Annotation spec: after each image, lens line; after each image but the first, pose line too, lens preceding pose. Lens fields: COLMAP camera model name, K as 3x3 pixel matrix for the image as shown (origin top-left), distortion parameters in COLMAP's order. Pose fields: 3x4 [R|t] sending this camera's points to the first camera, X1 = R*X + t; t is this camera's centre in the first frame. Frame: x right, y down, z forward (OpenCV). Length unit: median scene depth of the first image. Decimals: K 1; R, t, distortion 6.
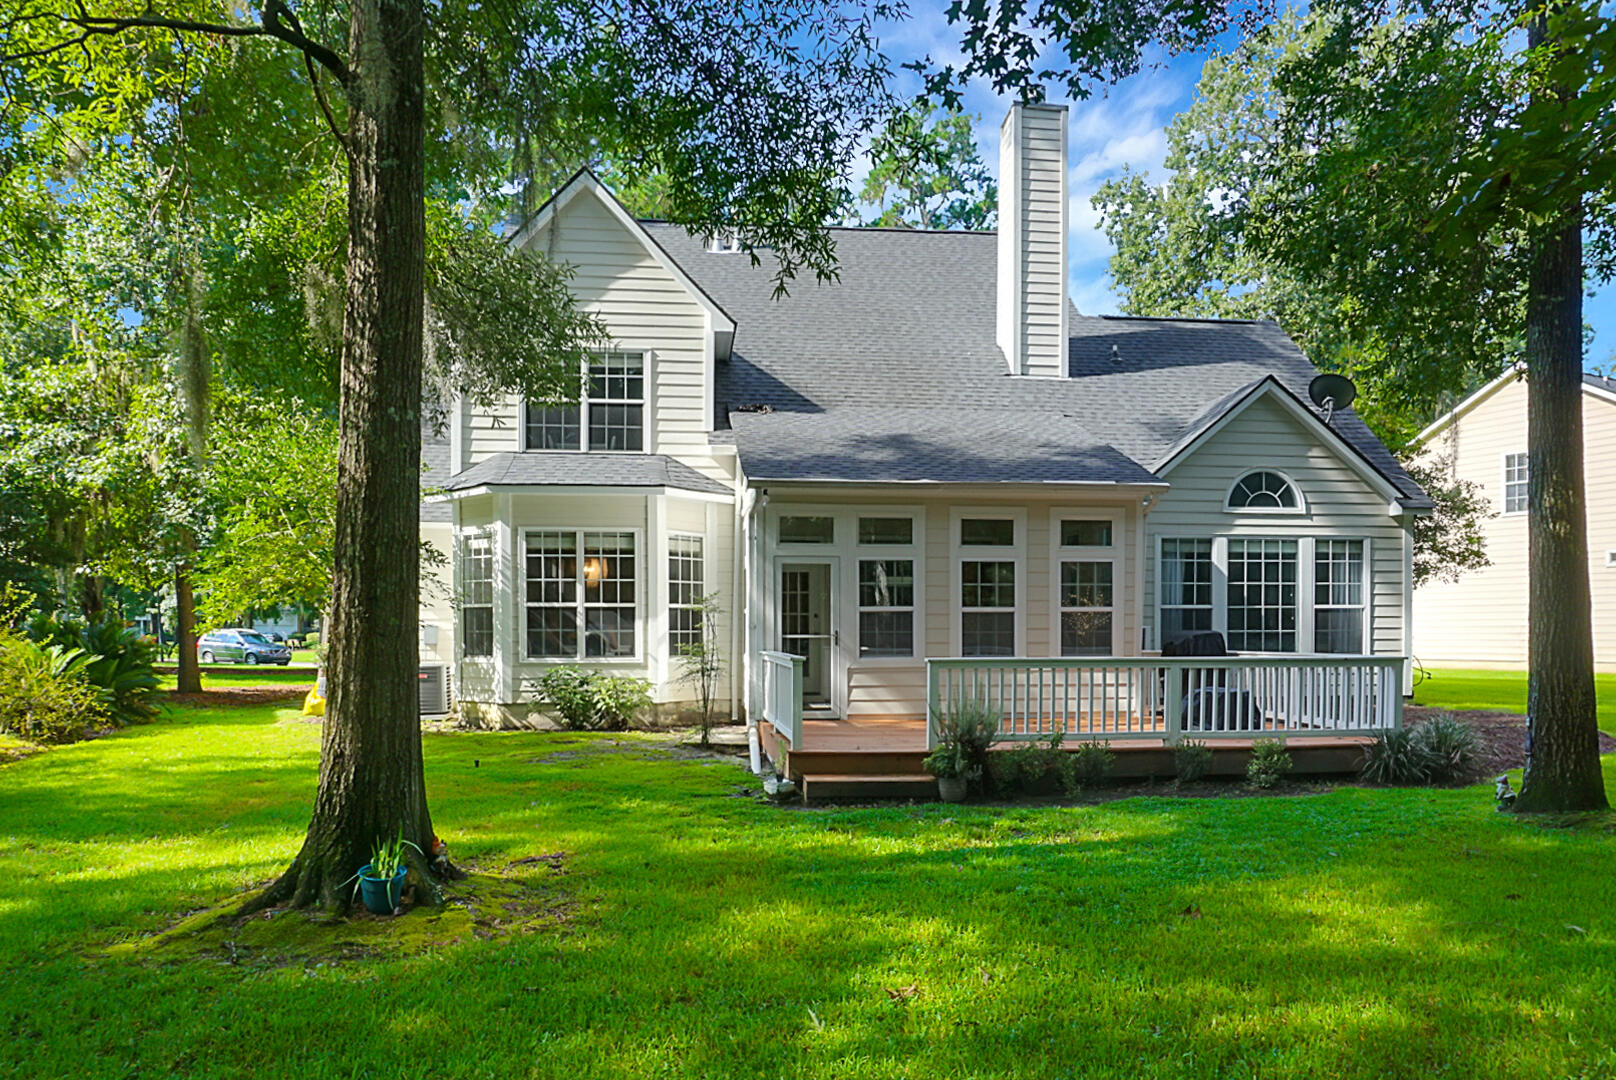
lens RADIAL K [[1131.0, 0, 766.3], [0, 1131.0, 572.4], [0, 0, 1]] dist [-0.034764, -0.000733]
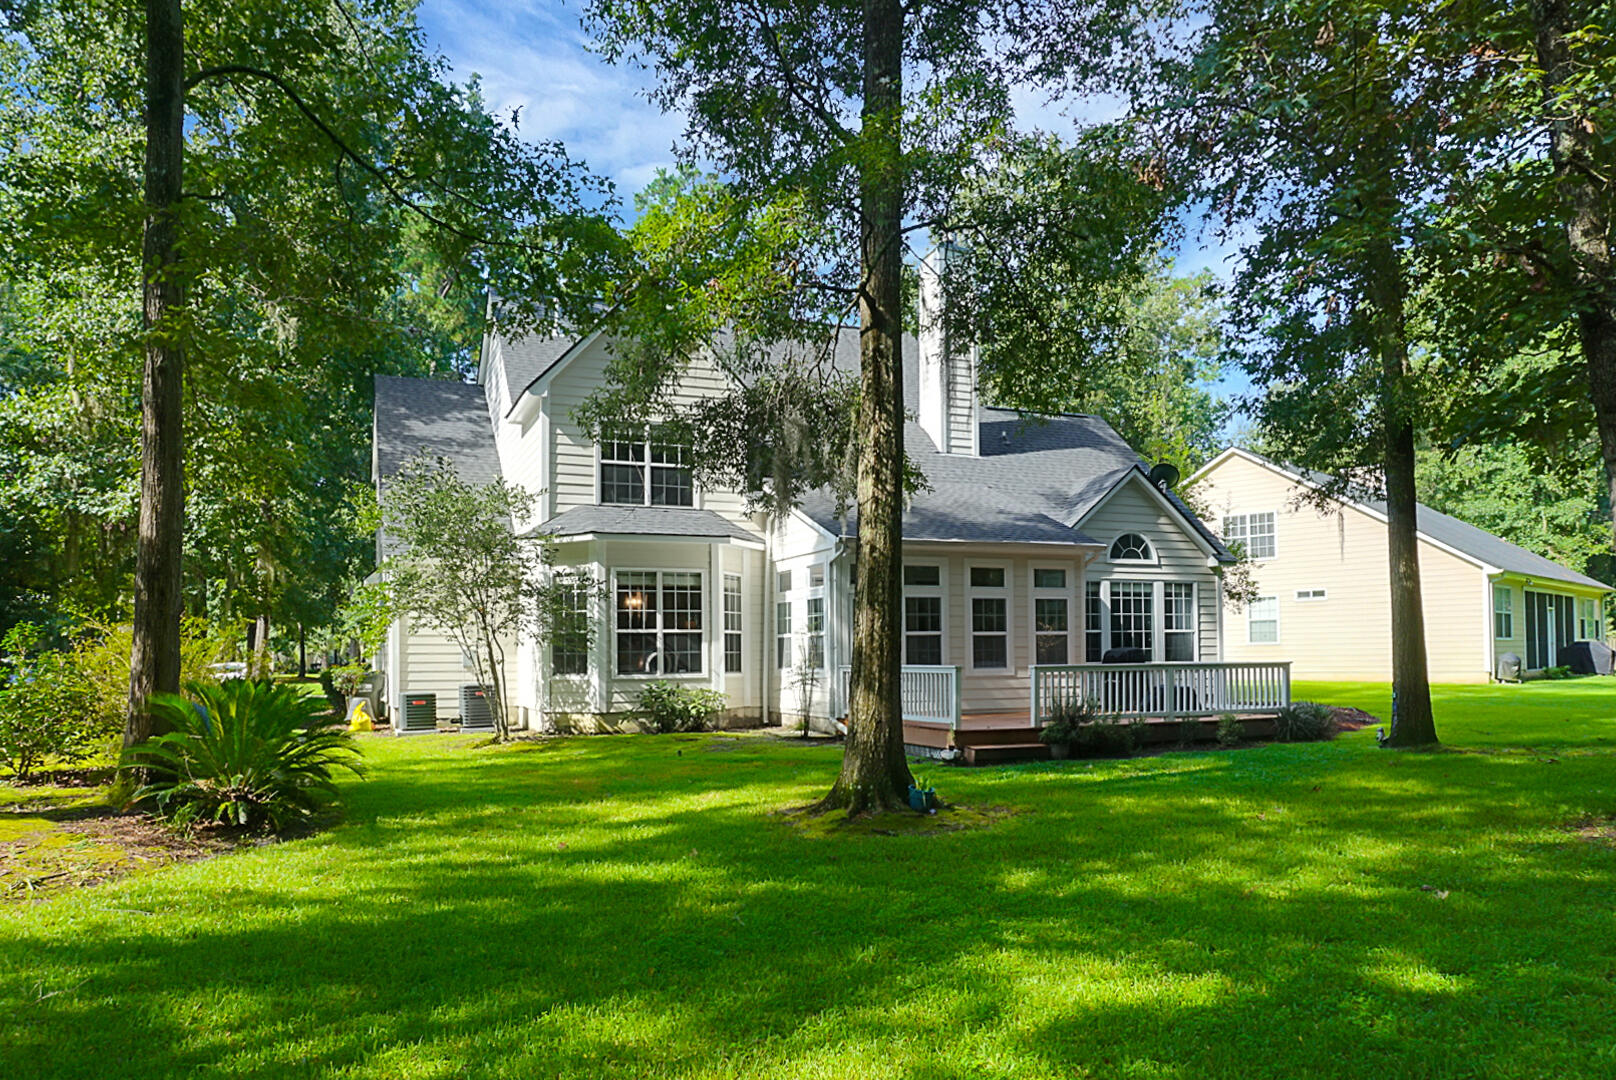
lens RADIAL K [[1131.0, 0, 766.3], [0, 1131.0, 572.4], [0, 0, 1]] dist [-0.034764, -0.000733]
pose [[0.959121, 0.011619, 0.282758, -0.401394], [-0.004925, 0.999691, -0.024374, -0.005827], [-0.282954, 0.021985, 0.958882, -0.217253]]
